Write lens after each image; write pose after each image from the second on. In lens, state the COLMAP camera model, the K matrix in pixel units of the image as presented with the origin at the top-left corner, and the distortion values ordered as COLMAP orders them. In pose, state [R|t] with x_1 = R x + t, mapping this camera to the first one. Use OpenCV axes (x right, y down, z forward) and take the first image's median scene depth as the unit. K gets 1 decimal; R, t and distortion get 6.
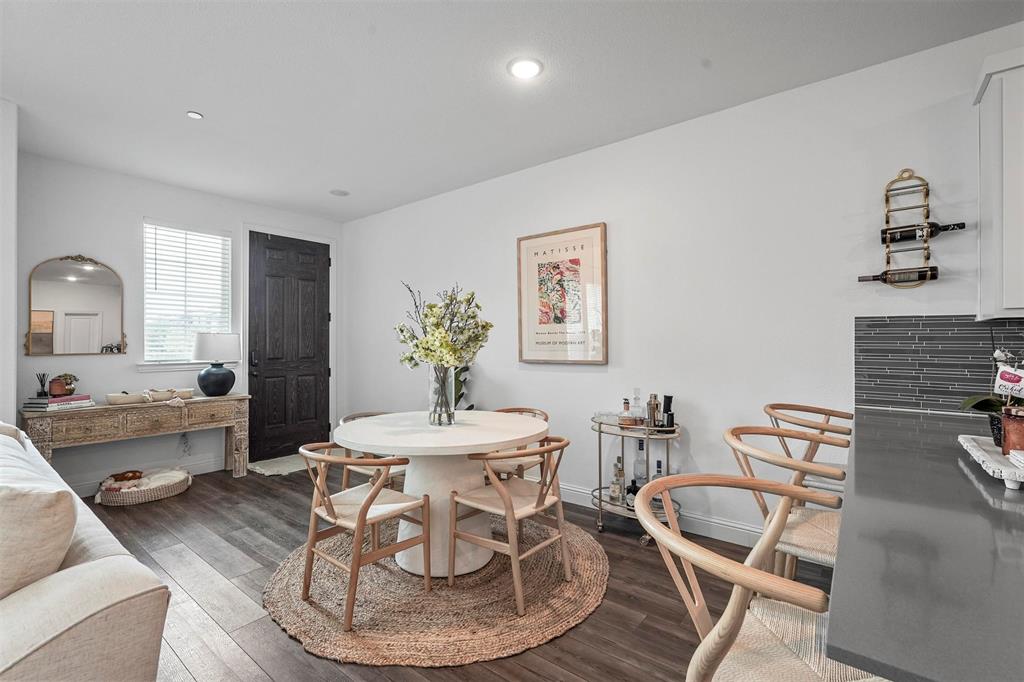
lens RADIAL K [[453.5, 0, 510.8], [0, 453.5, 336.2], [0, 0, 1]] dist [-0.012274, 0.006411]
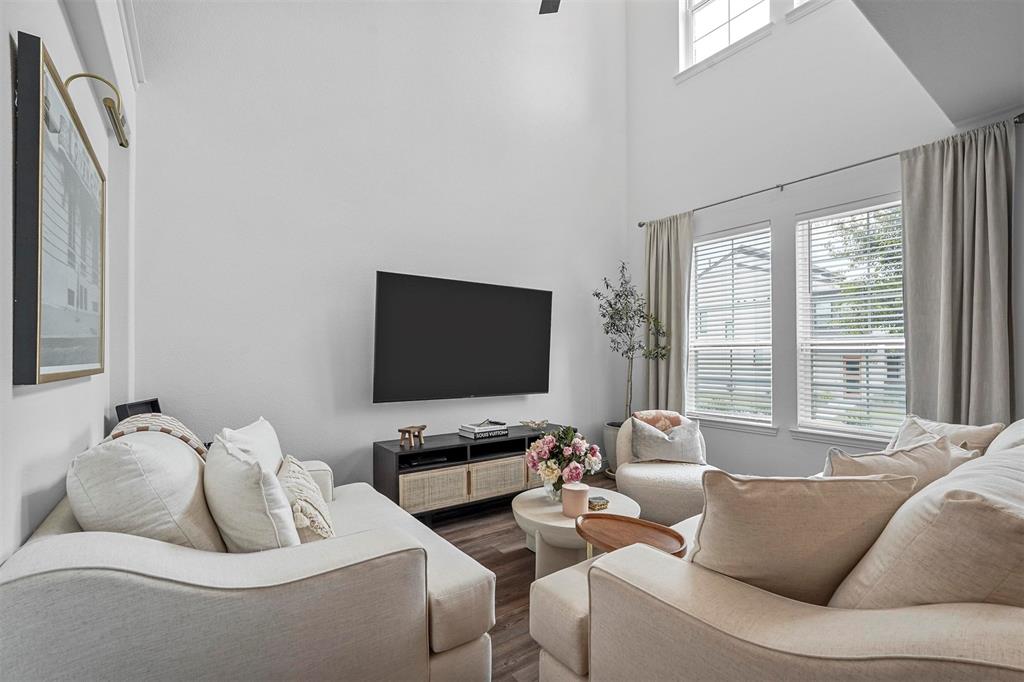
lens RADIAL K [[453.5, 0, 511.0], [0, 453.5, 343.0], [0, 0, 1]] dist [-0.012274, 0.006411]
pose [[-0.271575, -0.018432, -0.962241, 0.035964], [0.012355, 0.999667, -0.022635, -0.000408], [0.962338, -0.018035, -0.271257, 0.058520]]
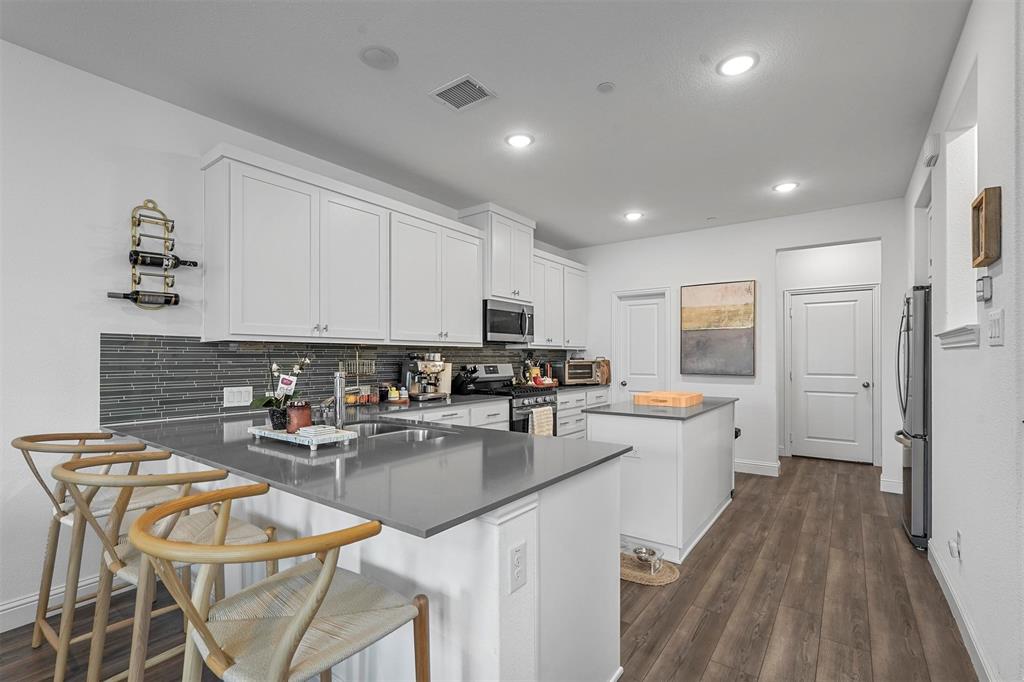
lens RADIAL K [[453.5, 0, 510.5], [0, 453.5, 355.8], [0, 0, 1]] dist [-0.012274, 0.006411]
pose [[-0.020981, 0.004482, 0.999770, -0.158701], [-0.009674, 0.999942, -0.004686, 0.001513], [-0.999733, -0.009770, -0.020937, 0.106225]]
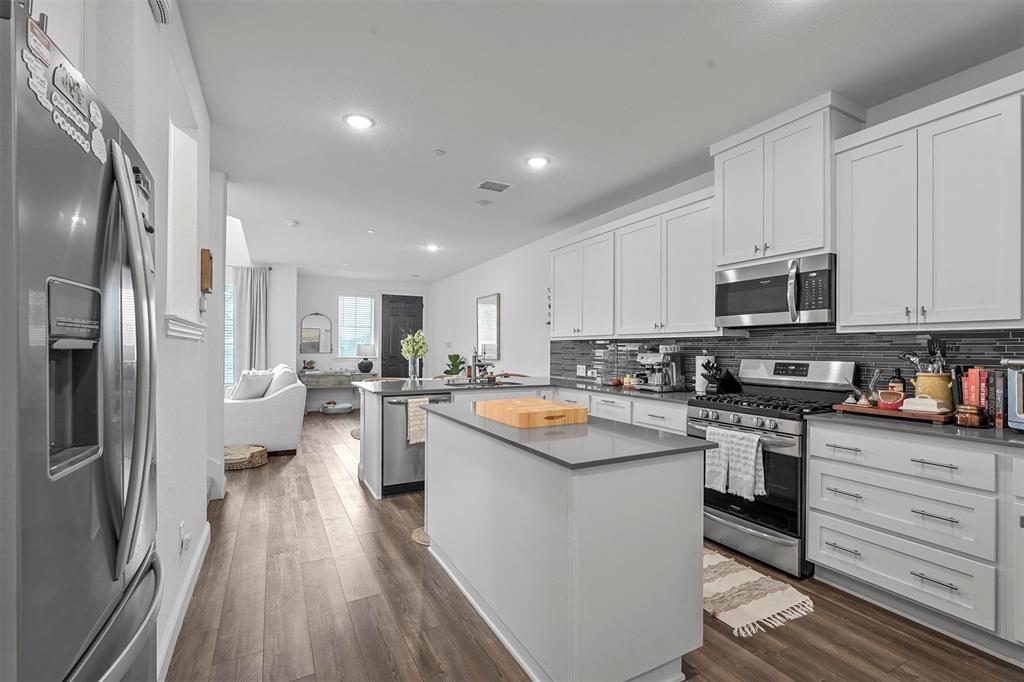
lens RADIAL K [[453.5, 0, 512.9], [0, 453.5, 345.5], [0, 0, 1]] dist [-0.012274, 0.006411]
pose [[0.915598, 0.002576, -0.402087, 1.129521], [-0.001115, 0.999992, 0.003868, -0.012272], [0.402094, -0.003093, 0.915593, -0.923243]]
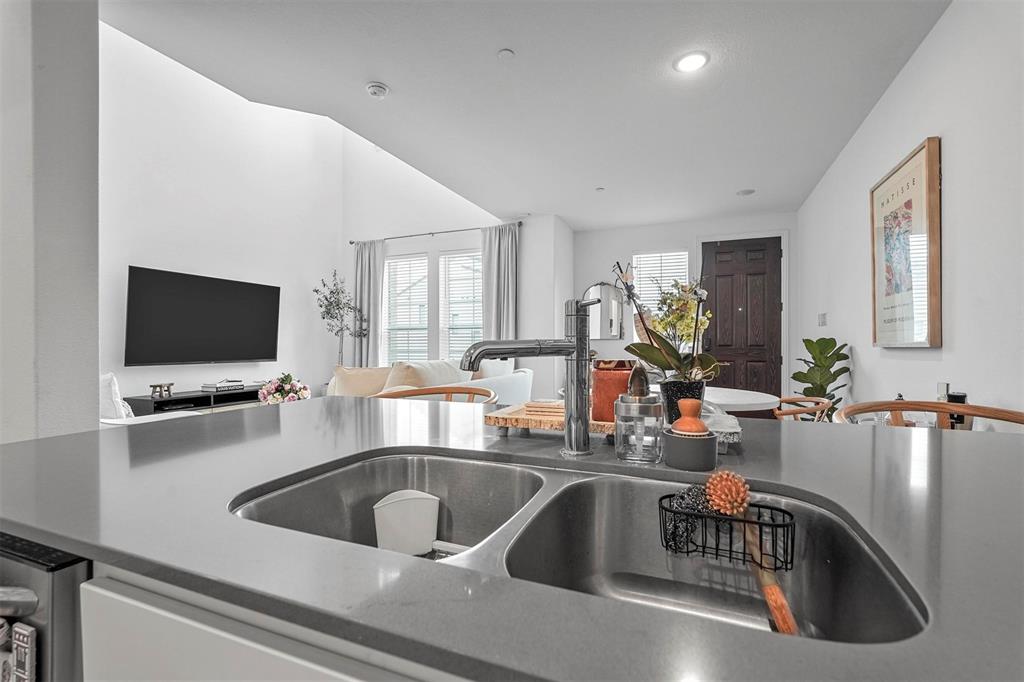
lens RADIAL K [[453.5, 0, 512.2], [0, 453.5, 344.2], [0, 0, 1]] dist [-0.012274, 0.006411]
pose [[0.268261, 0.004046, -0.963338, 0.688534], [0.012223, 0.999896, 0.007603, 0.044542], [0.963269, -0.013814, 0.268184, 0.214766]]
